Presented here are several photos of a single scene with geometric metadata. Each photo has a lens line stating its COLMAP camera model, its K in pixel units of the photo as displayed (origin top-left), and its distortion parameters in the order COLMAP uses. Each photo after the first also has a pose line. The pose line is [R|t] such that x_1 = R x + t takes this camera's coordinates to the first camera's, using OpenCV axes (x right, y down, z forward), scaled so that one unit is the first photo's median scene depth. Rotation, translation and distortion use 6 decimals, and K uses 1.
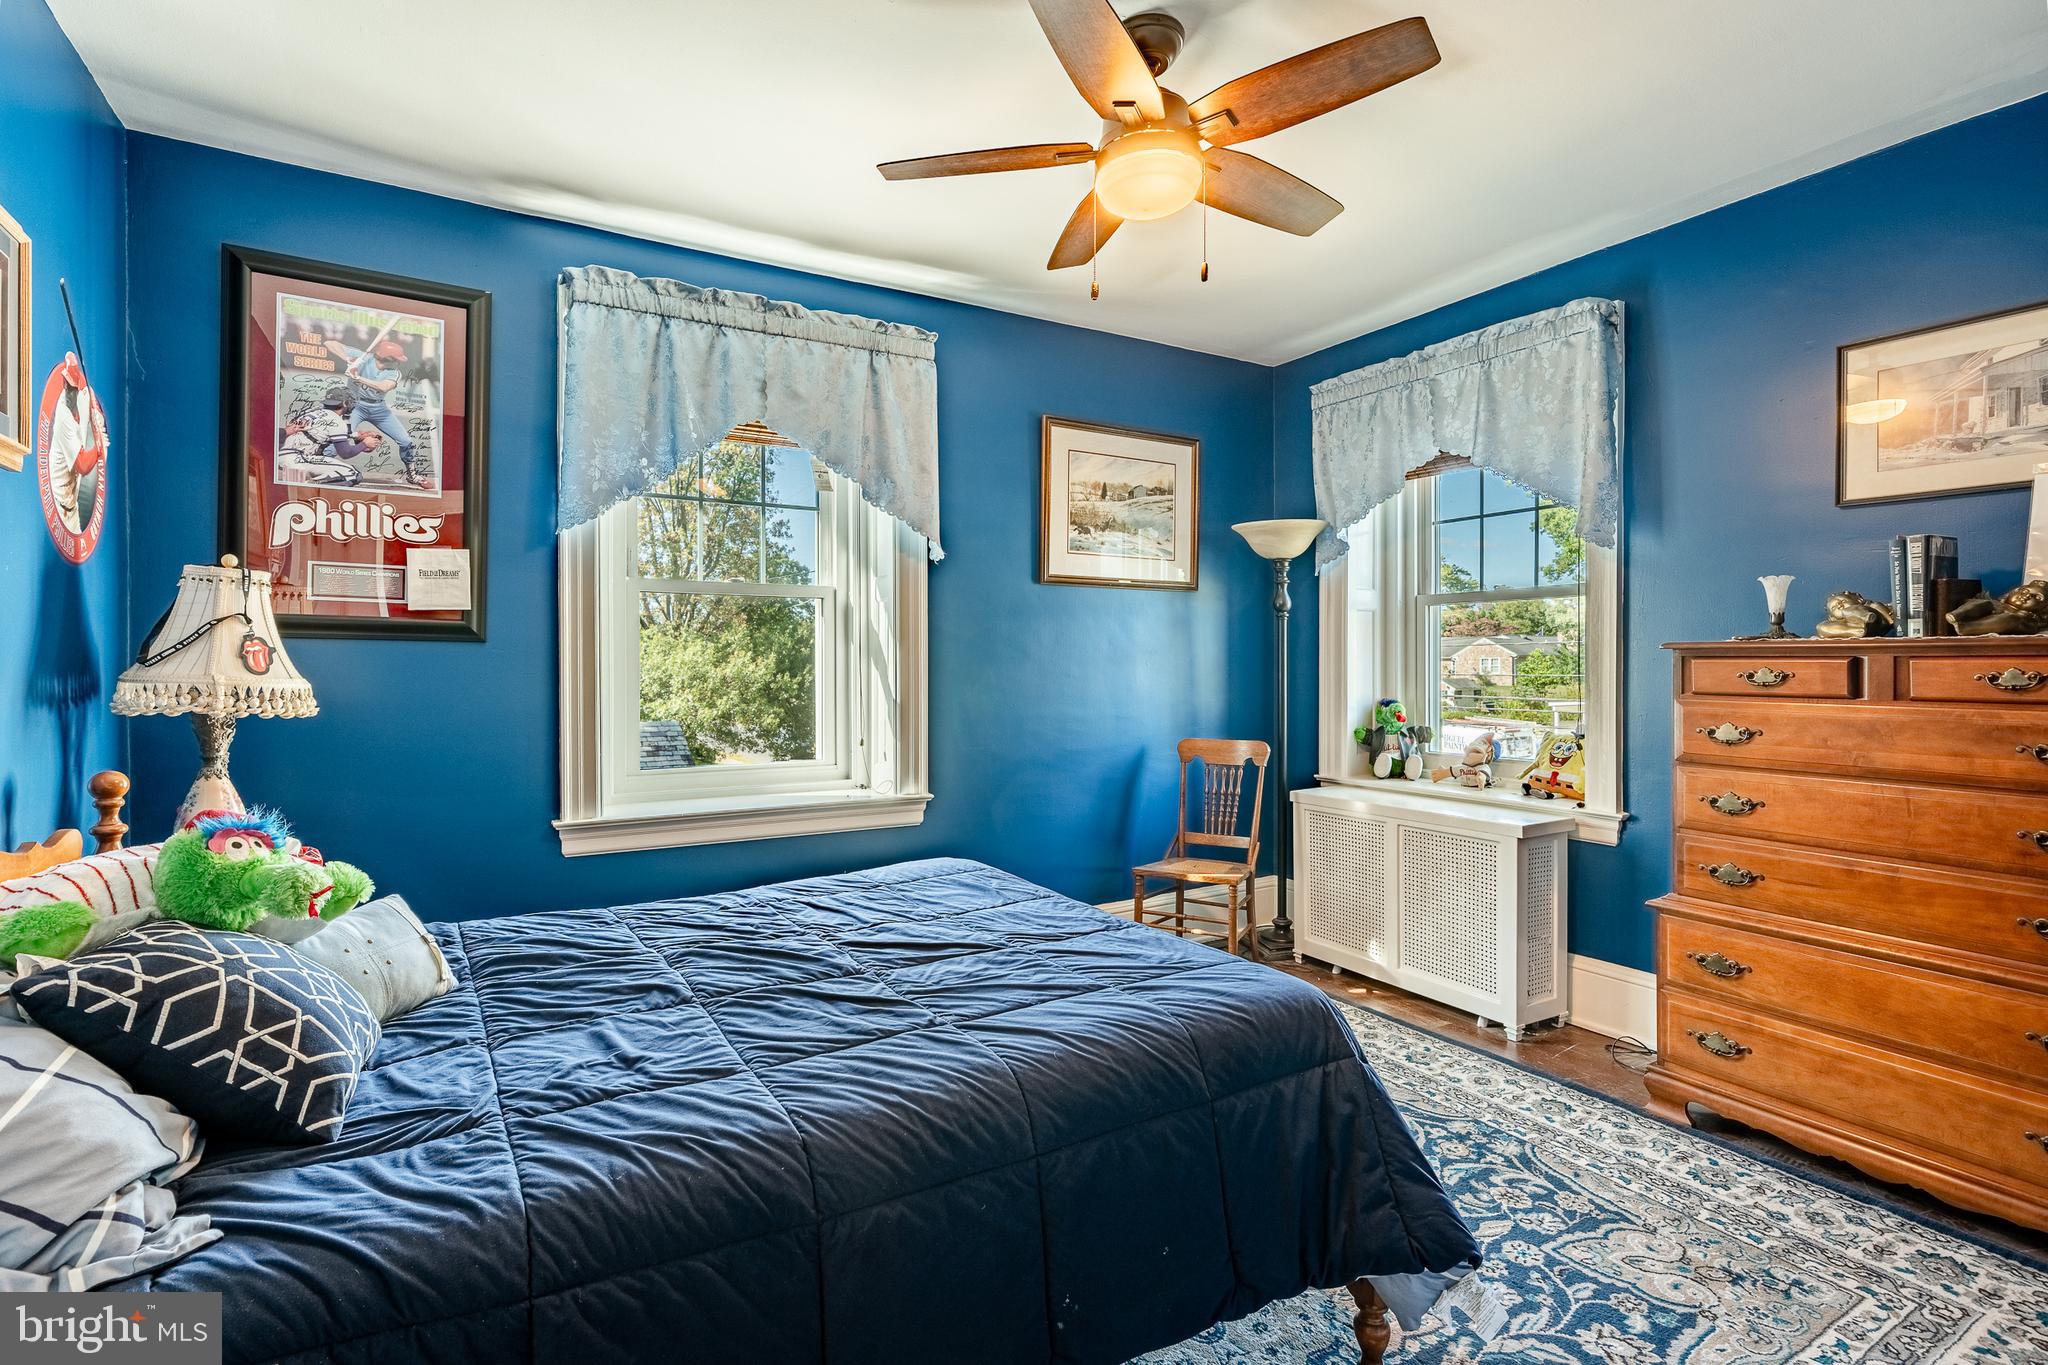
lens RADIAL K [[949.8, 0, 1025.0], [0, 949.8, 674.0], [0, 0, 1]] dist [-0.000705, 0.000111]
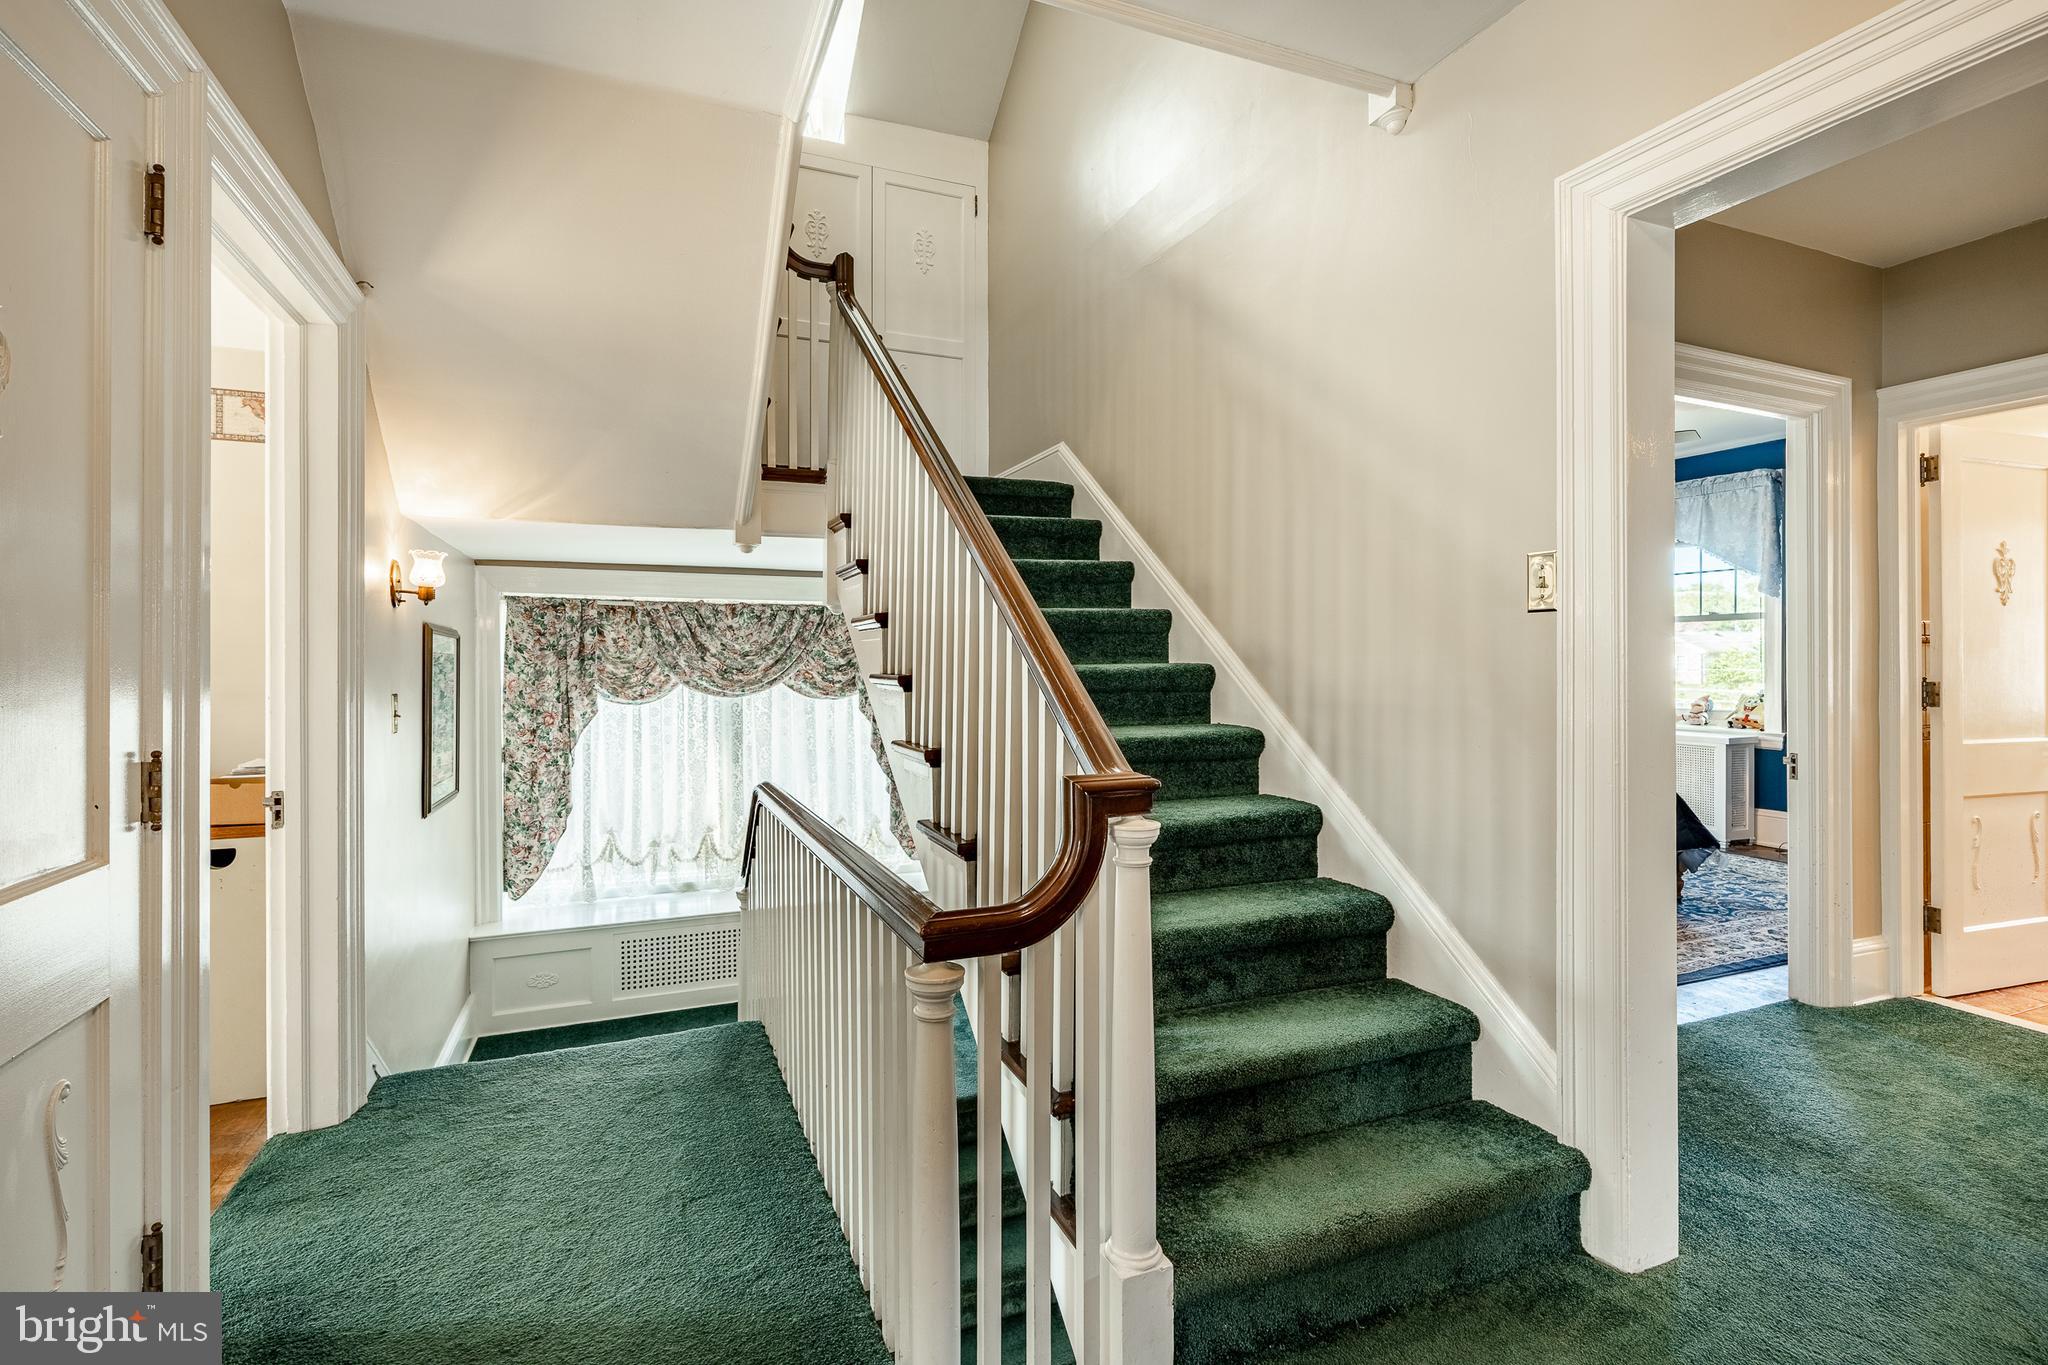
lens RADIAL K [[949.8, 0, 1020.5], [0, 949.8, 671.3], [0, 0, 1]] dist [-0.000705, 0.000111]
pose [[0.989379, -0.000529, -0.145358, -0.609752], [0.000181, 0.999997, -0.002404, 0.025225], [0.145359, 0.002352, 0.989376, -1.101878]]
